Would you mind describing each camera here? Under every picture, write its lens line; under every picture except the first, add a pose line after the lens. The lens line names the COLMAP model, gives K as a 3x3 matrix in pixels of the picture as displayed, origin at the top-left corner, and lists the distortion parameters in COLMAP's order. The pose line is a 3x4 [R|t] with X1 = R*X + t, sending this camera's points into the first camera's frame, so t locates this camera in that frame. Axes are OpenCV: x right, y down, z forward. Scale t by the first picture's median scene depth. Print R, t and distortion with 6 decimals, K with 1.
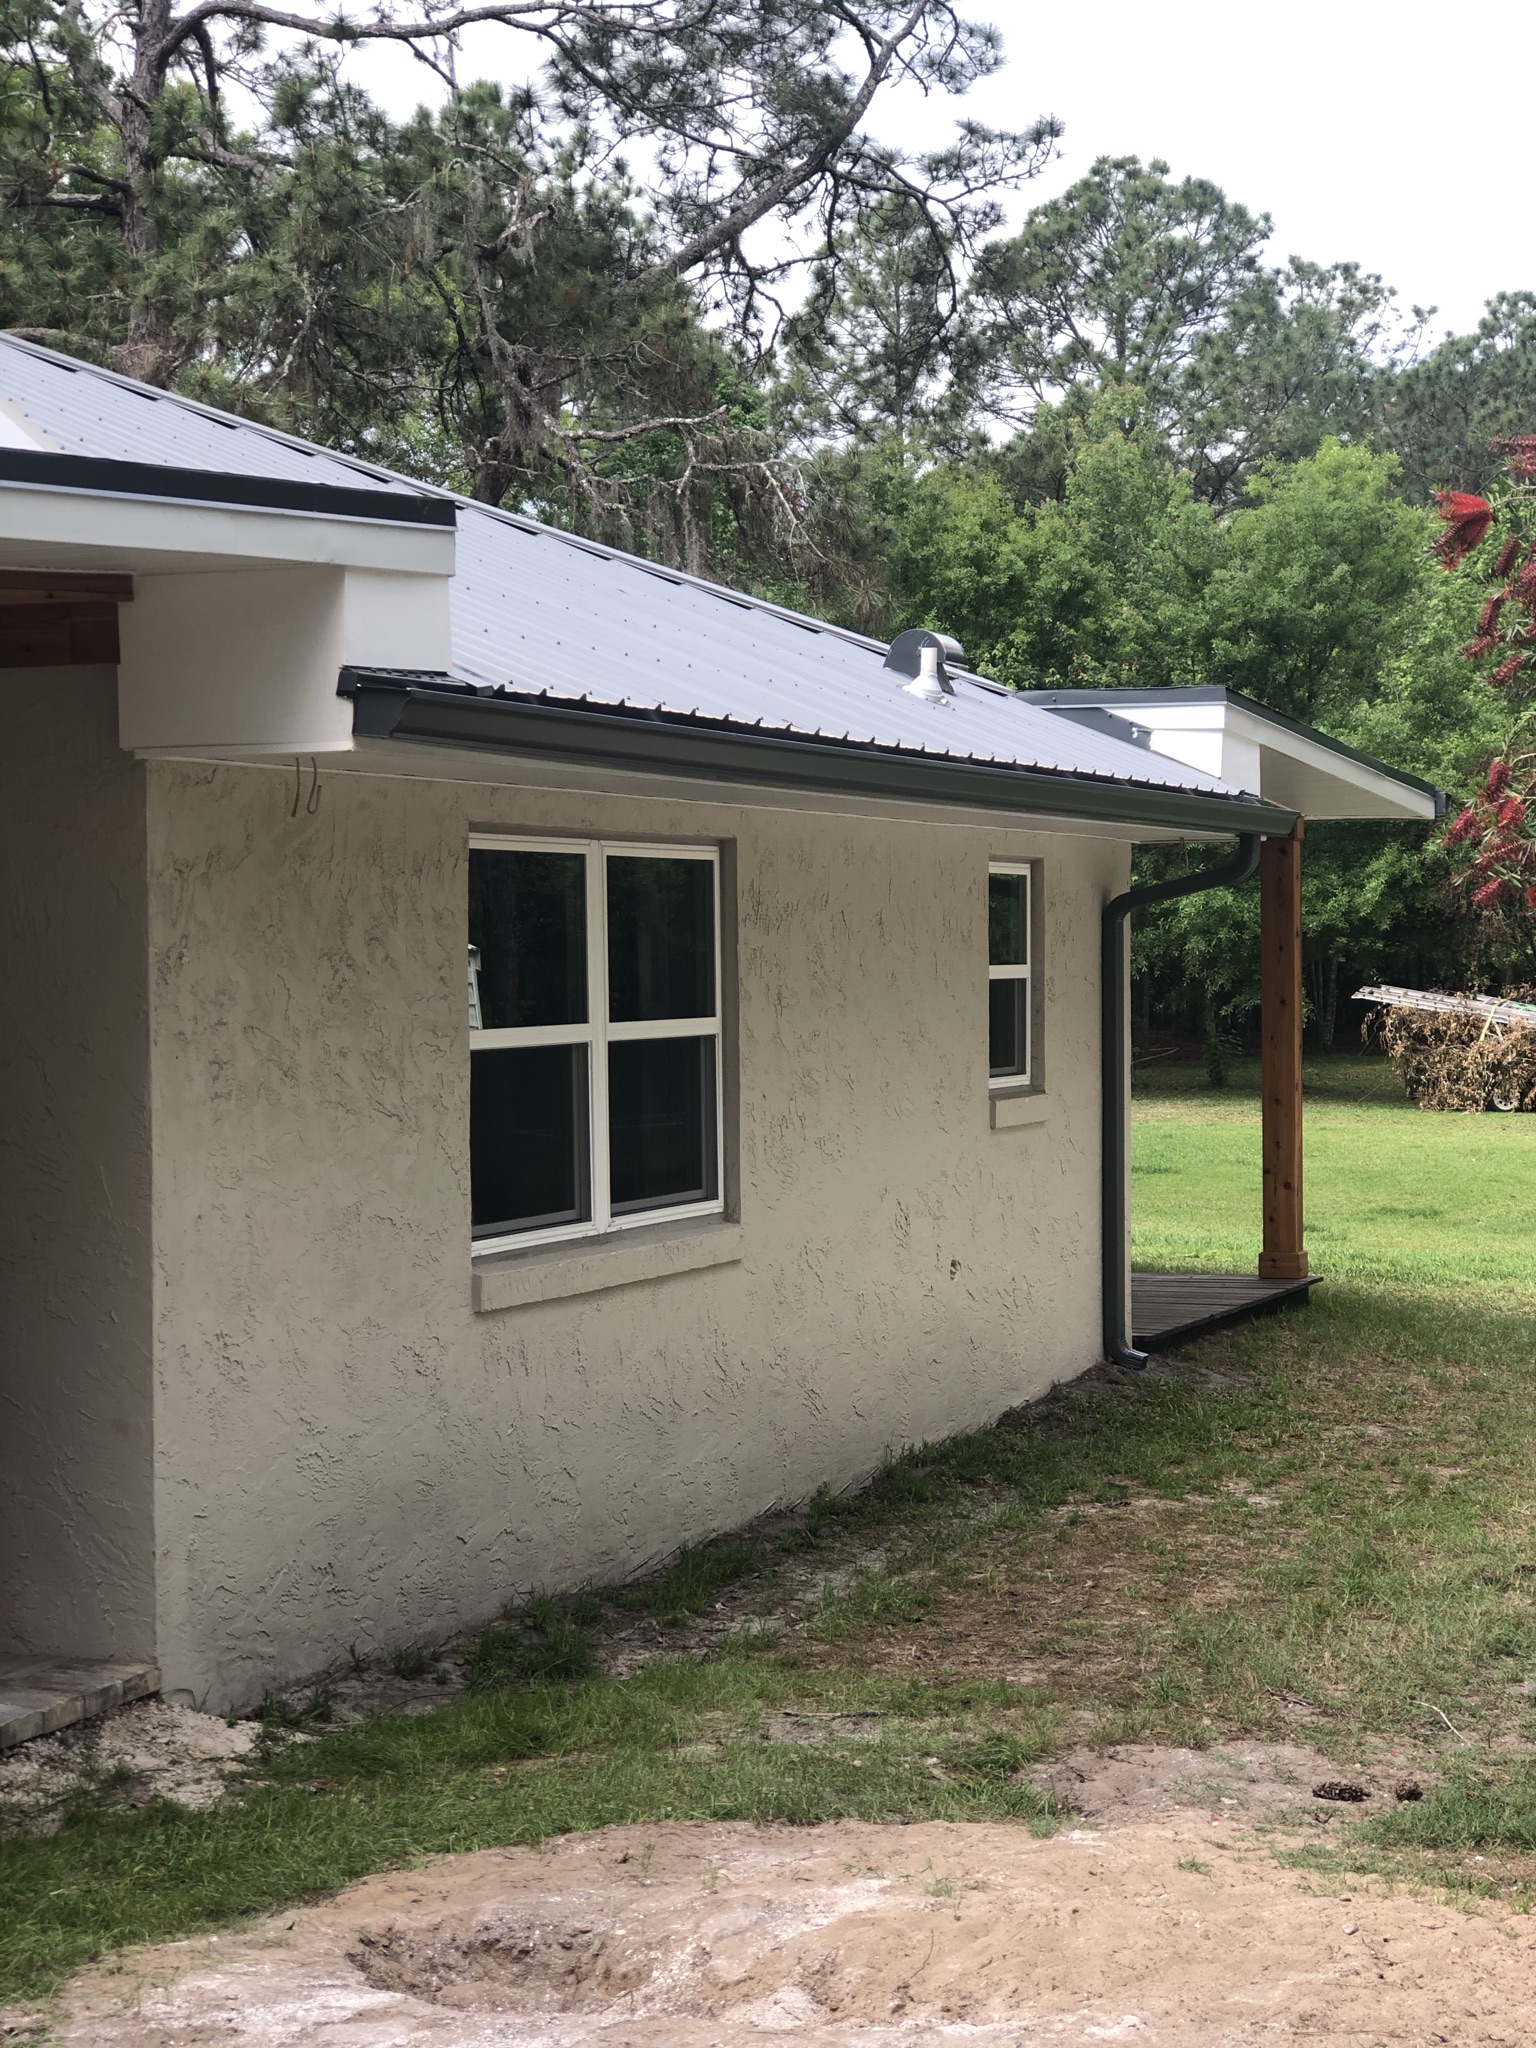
lens RADIAL K [[3346.2, 0, 731.2], [0, 3346.2, 1022.7], [0, 0, 1]] dist [0.048479, 0.000000]
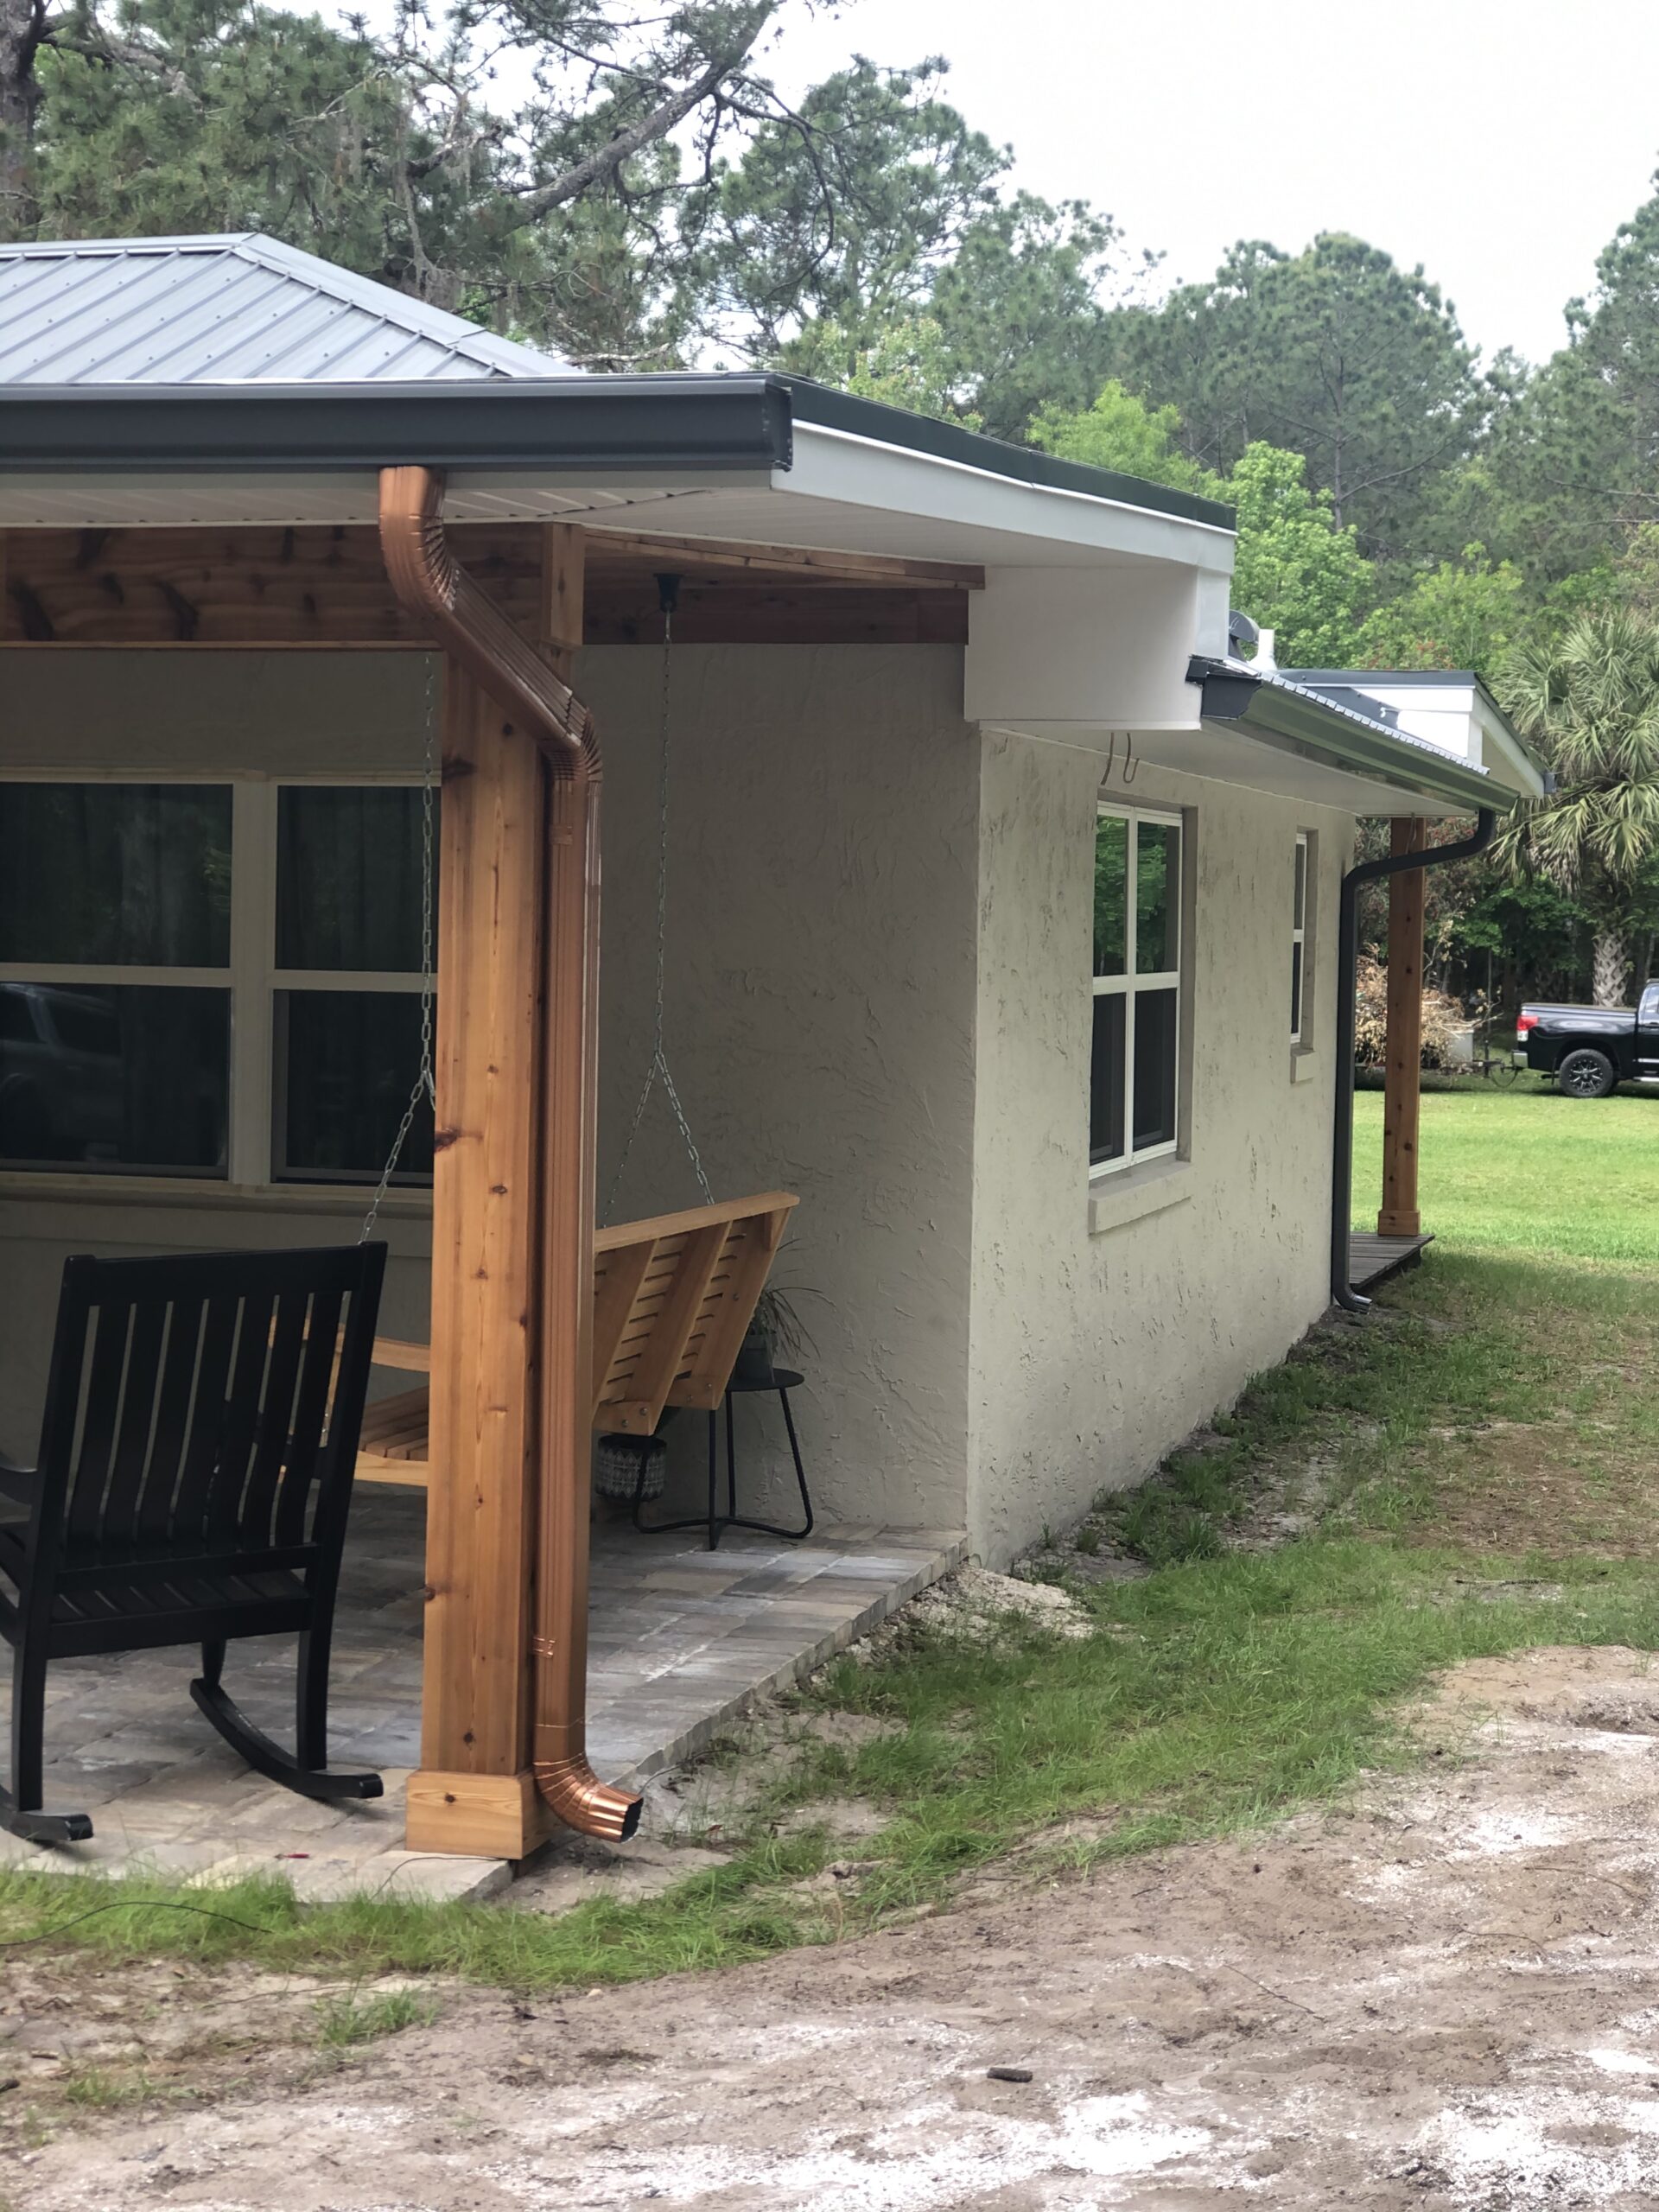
lens RADIAL K [[3614.1, 0, 824.4], [0, 3614.1, 1112.9], [0, 0, 1]] dist [0.048479, 0.000000]
pose [[0.988455, 0.018406, 0.150391, -0.091853], [-0.023683, 0.999162, 0.033373, 0.002360], [-0.149650, -0.036550, 0.988063, -0.044237]]
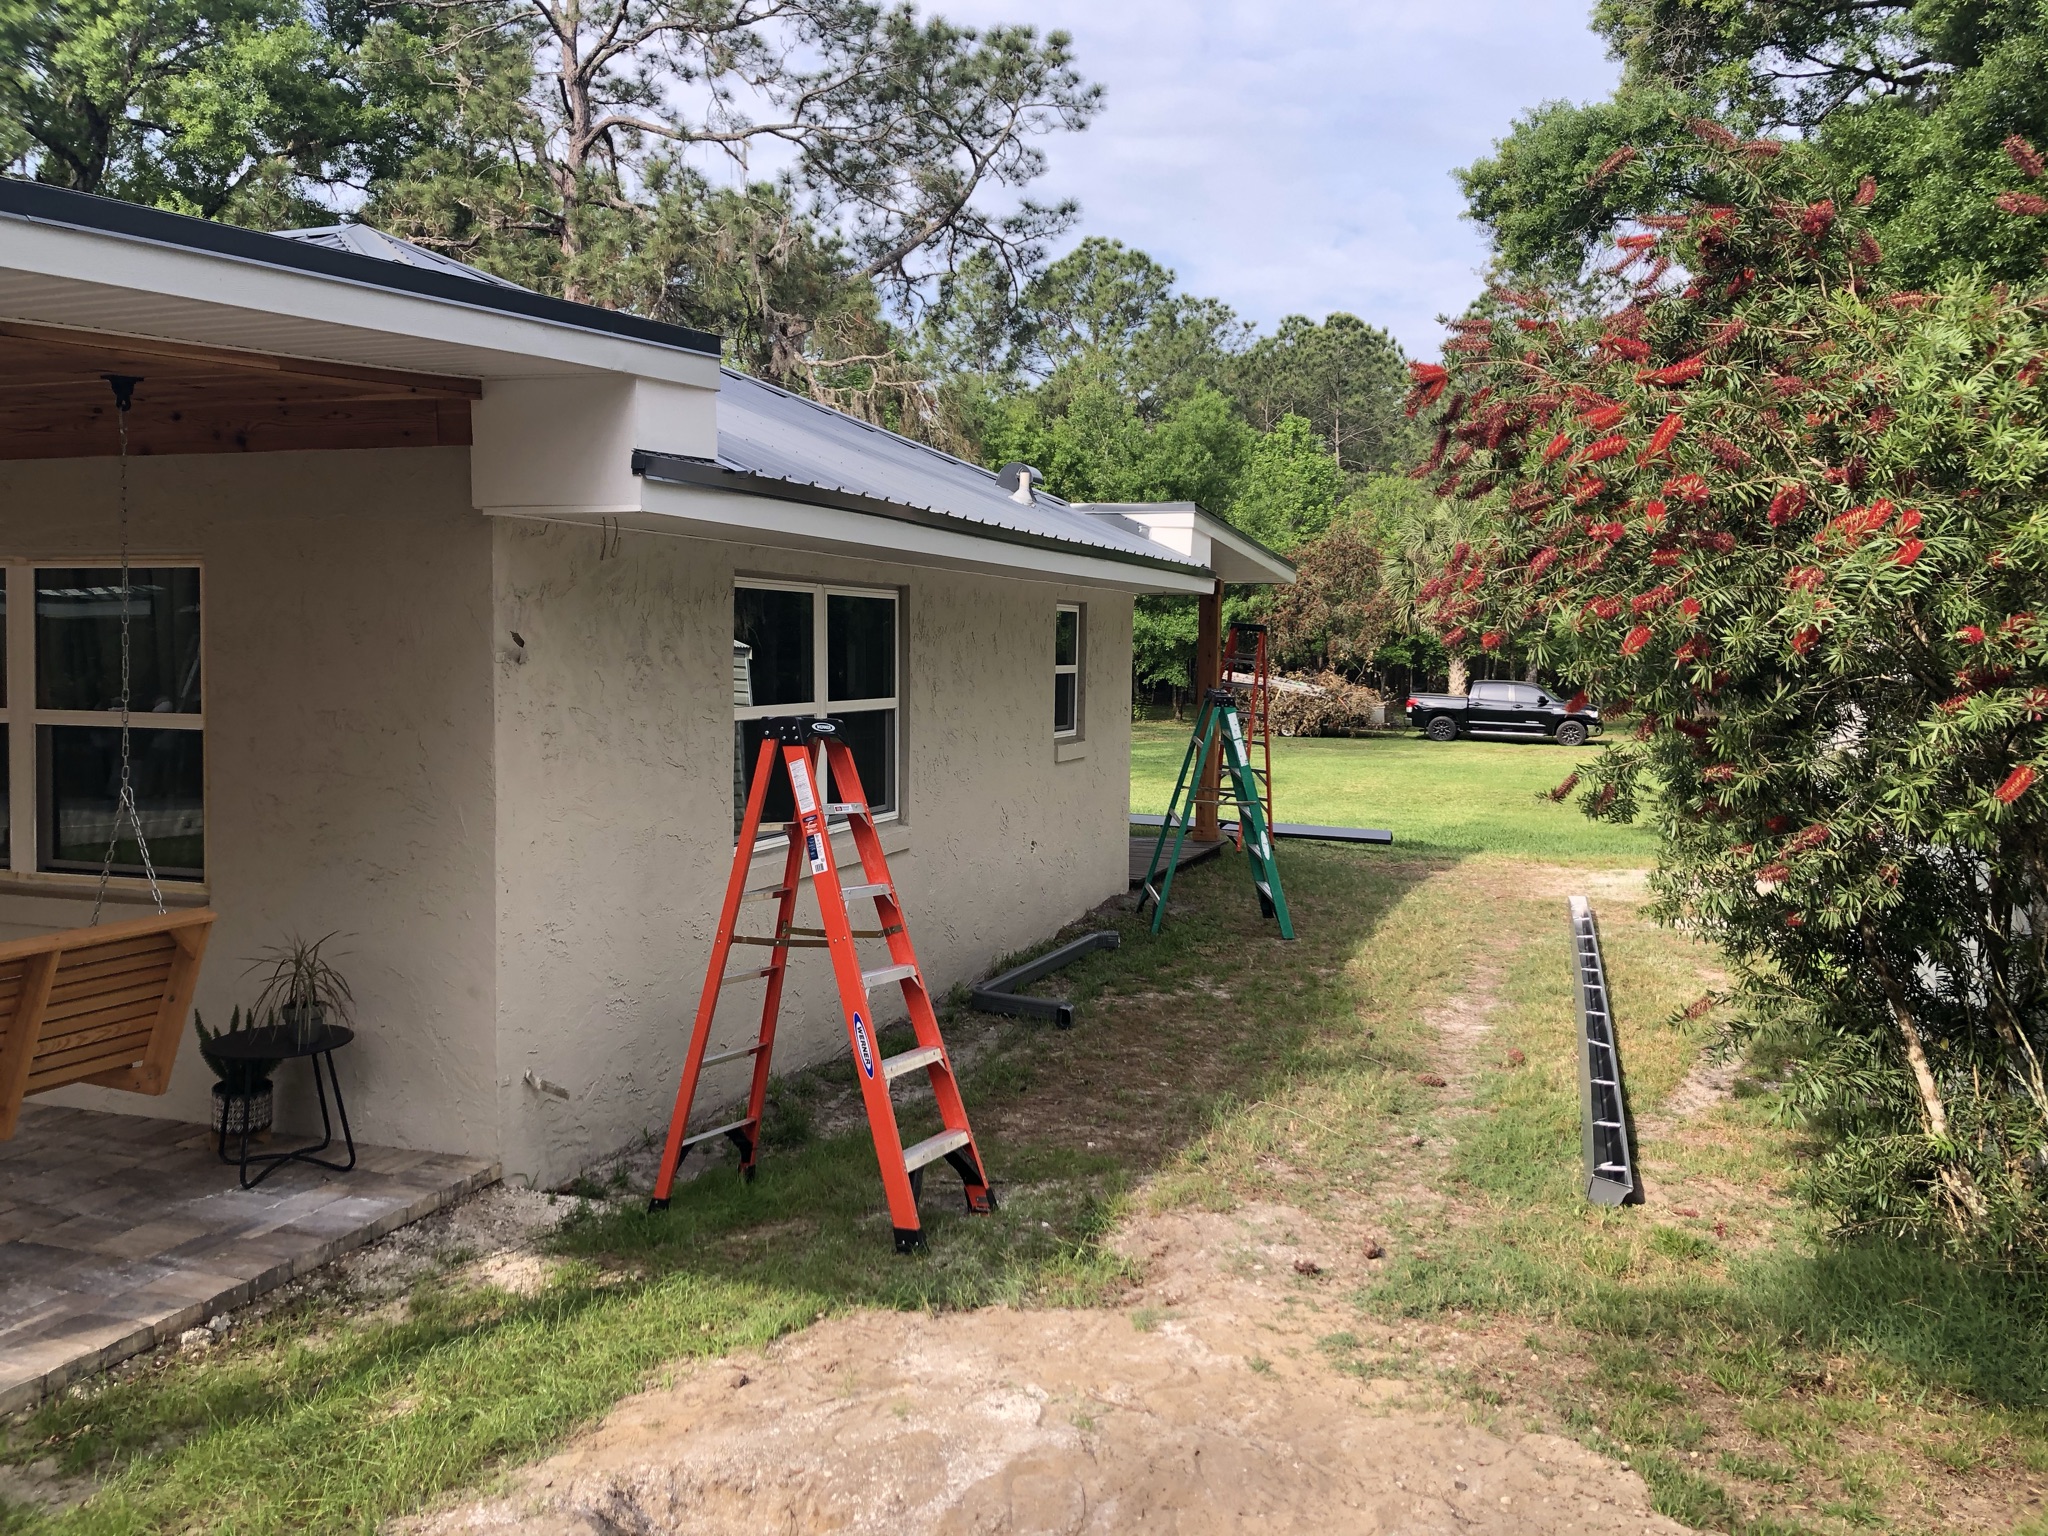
lens RADIAL K [[1671.1, 0, 1027.3], [0, 1671.1, 755.7], [0, 0, 1]] dist [0.034982, -0.044510]
pose [[0.996392, 0.013862, 0.083730, -0.002505], [-0.017546, 0.998902, 0.043433, -0.003039], [-0.083036, -0.044745, 0.995542, 0.064968]]
